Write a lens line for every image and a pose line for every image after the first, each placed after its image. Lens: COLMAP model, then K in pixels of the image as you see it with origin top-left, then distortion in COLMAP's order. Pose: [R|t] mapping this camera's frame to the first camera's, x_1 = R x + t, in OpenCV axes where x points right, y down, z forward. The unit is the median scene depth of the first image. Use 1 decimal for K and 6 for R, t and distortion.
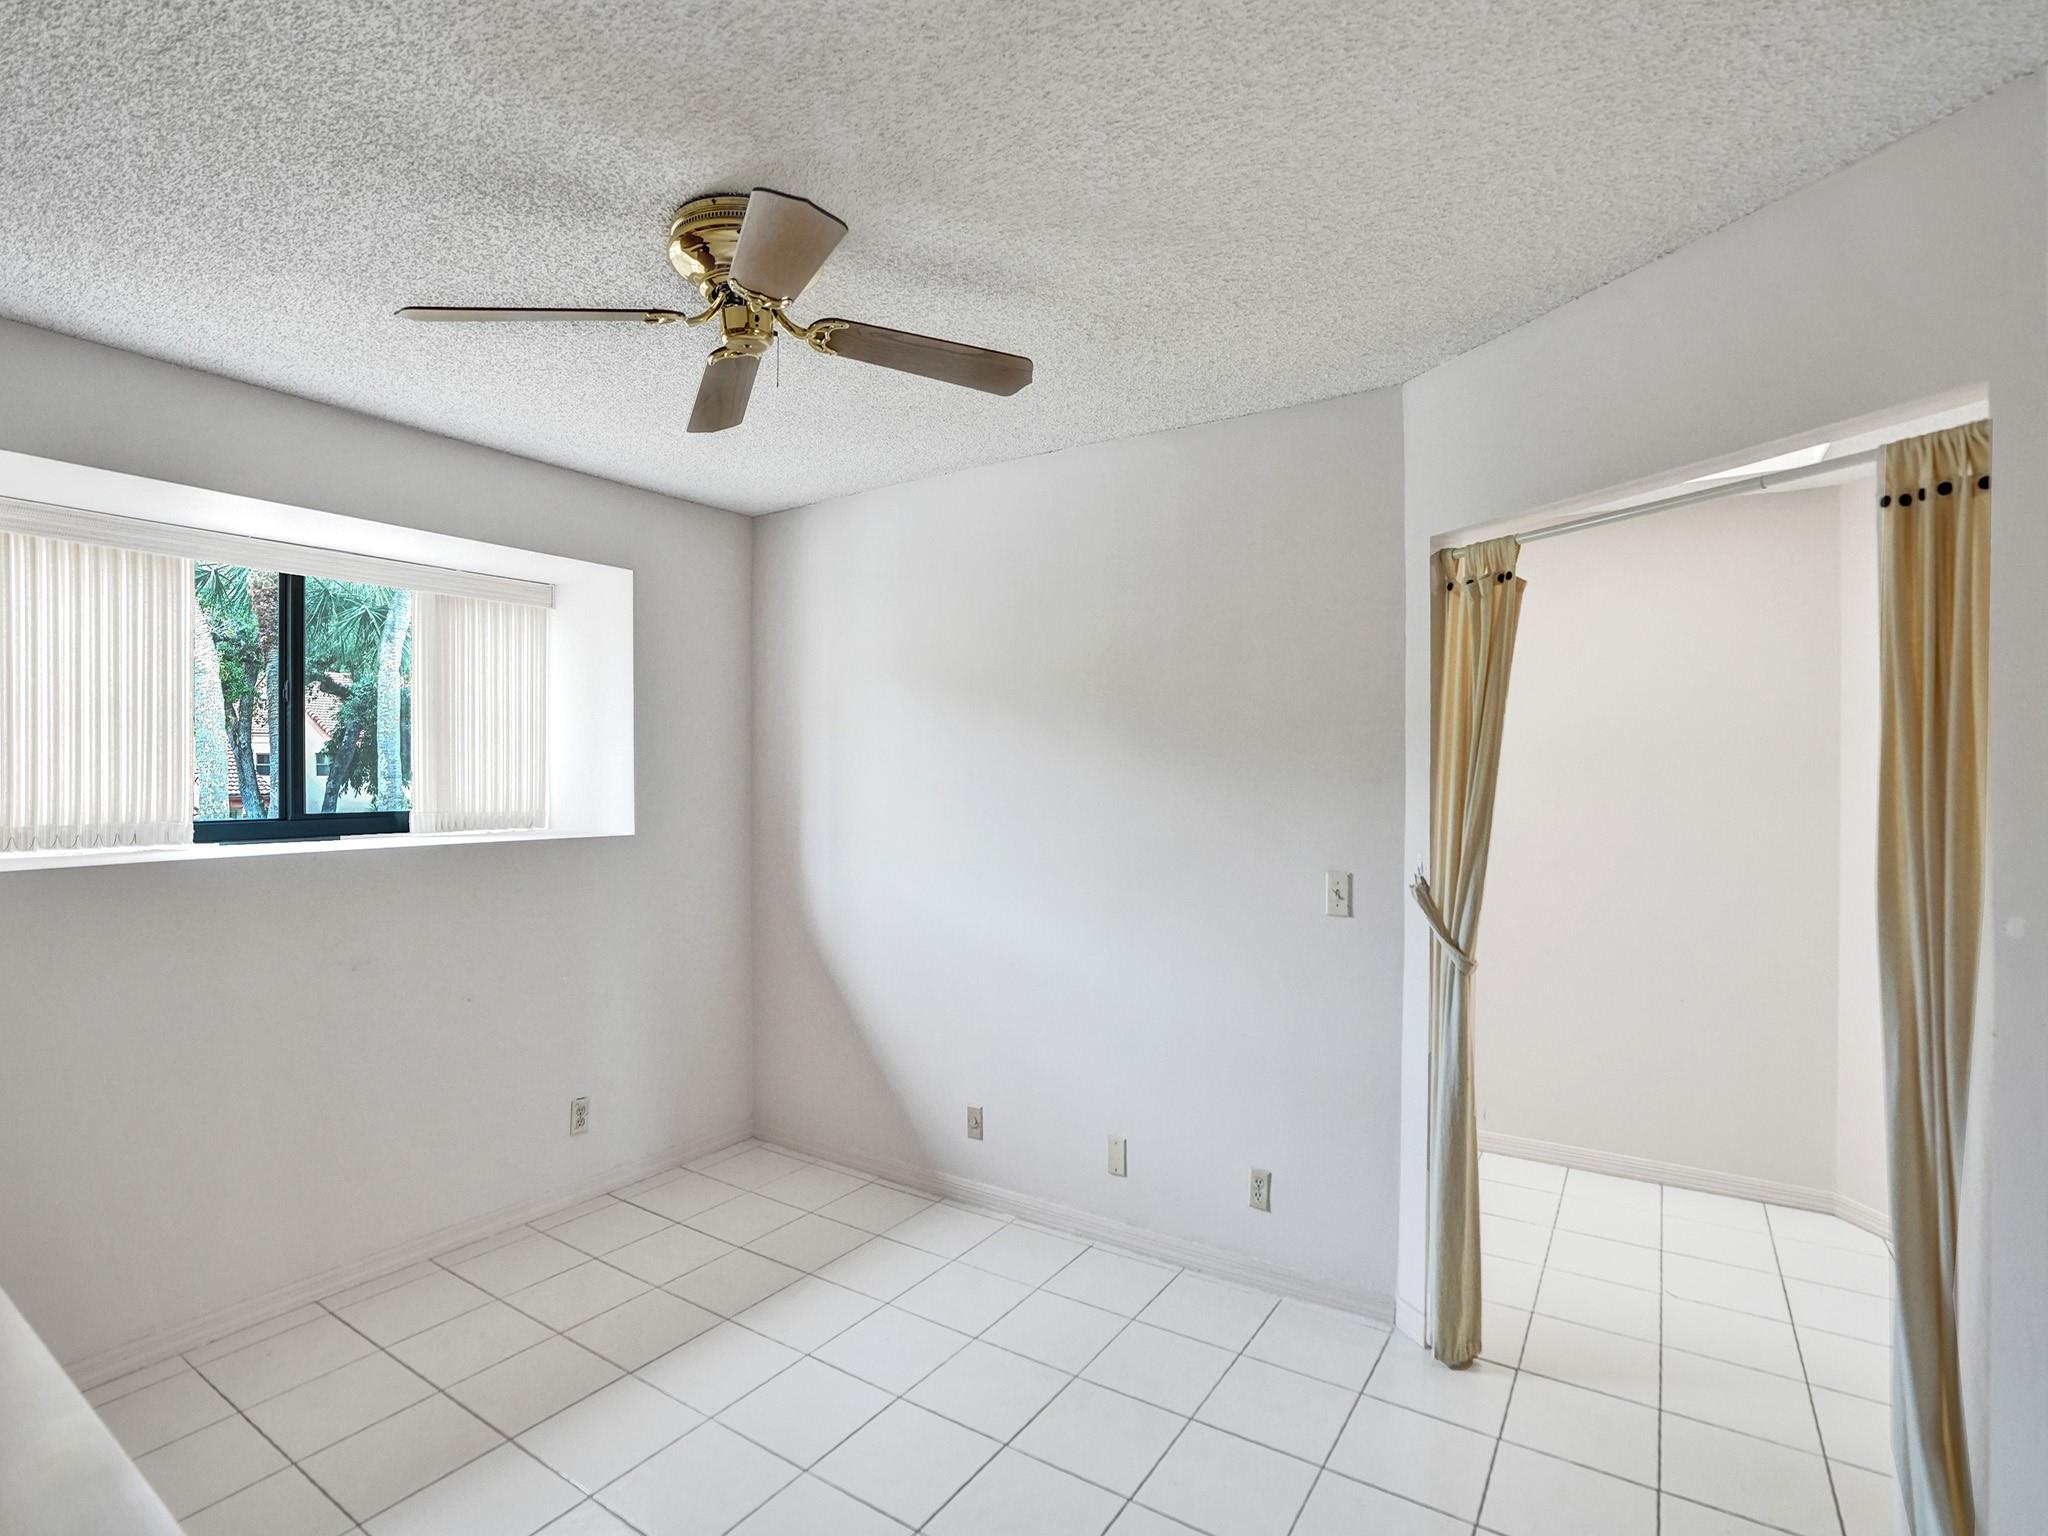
lens RADIAL K [[955.8, 0, 1026.9], [0, 955.8, 767.6], [0, 0, 1]] dist [-0.064127, 0.026112]
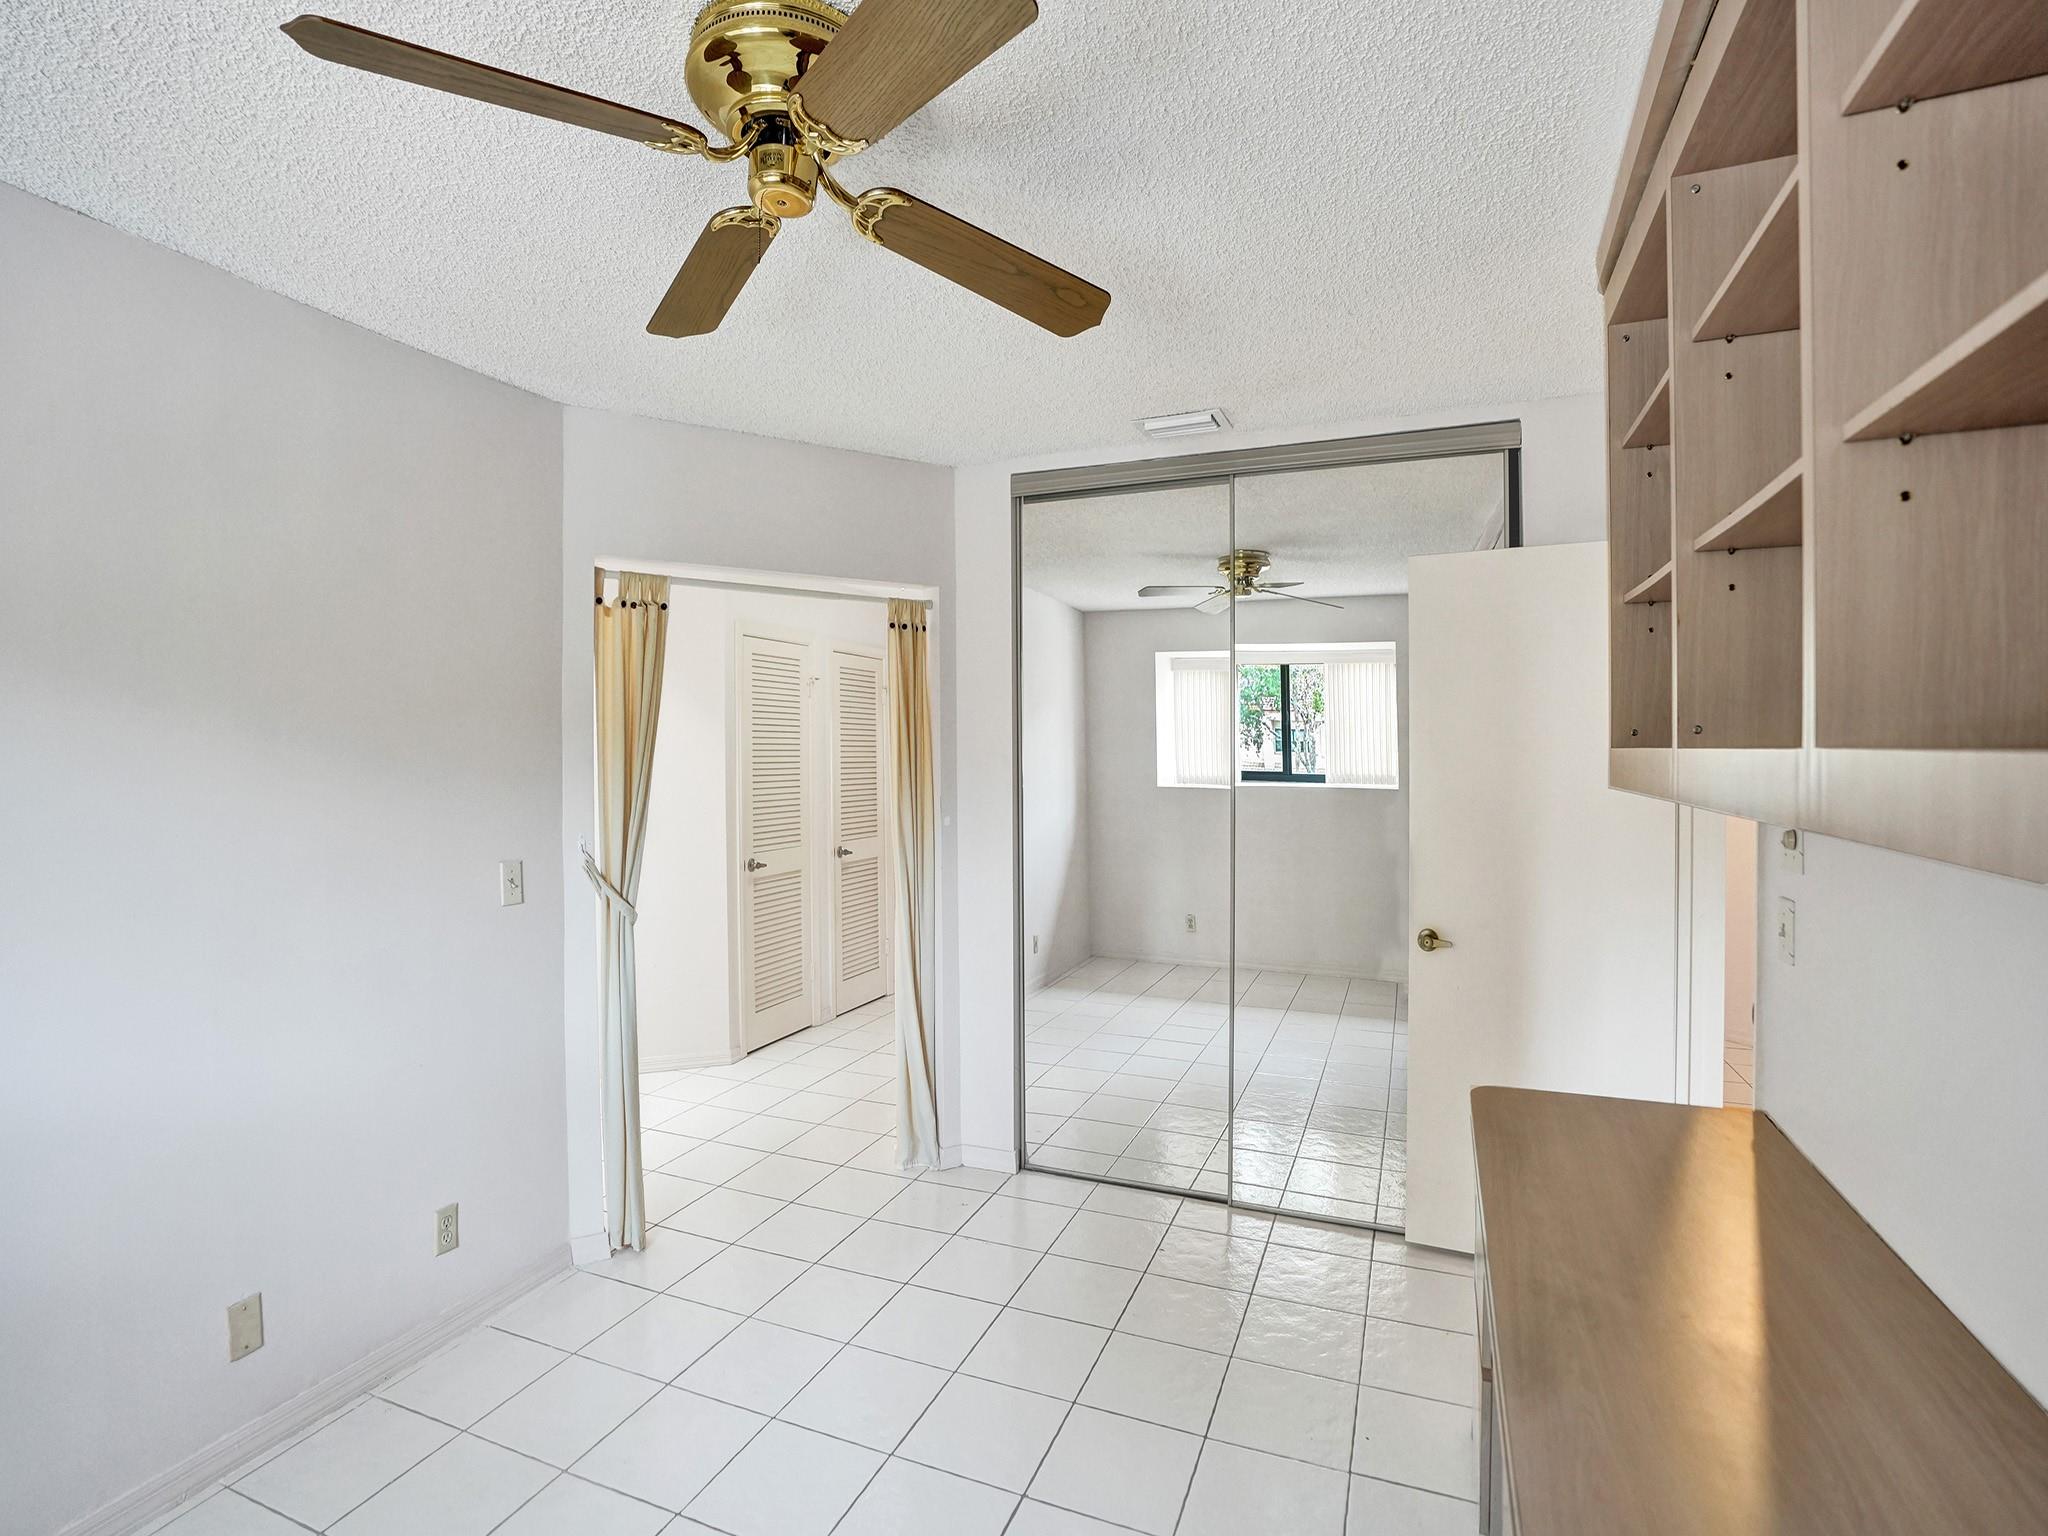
lens RADIAL K [[980.4, 0, 1023.1], [0, 980.4, 763.0], [0, 0, 1]] dist [-0.049446, 0.016925]
pose [[-0.170057, -0.010035, 0.985383, -0.860562], [0.009458, 0.999885, 0.011815, 0.000031], [-0.985389, 0.011329, -0.169943, 0.714337]]
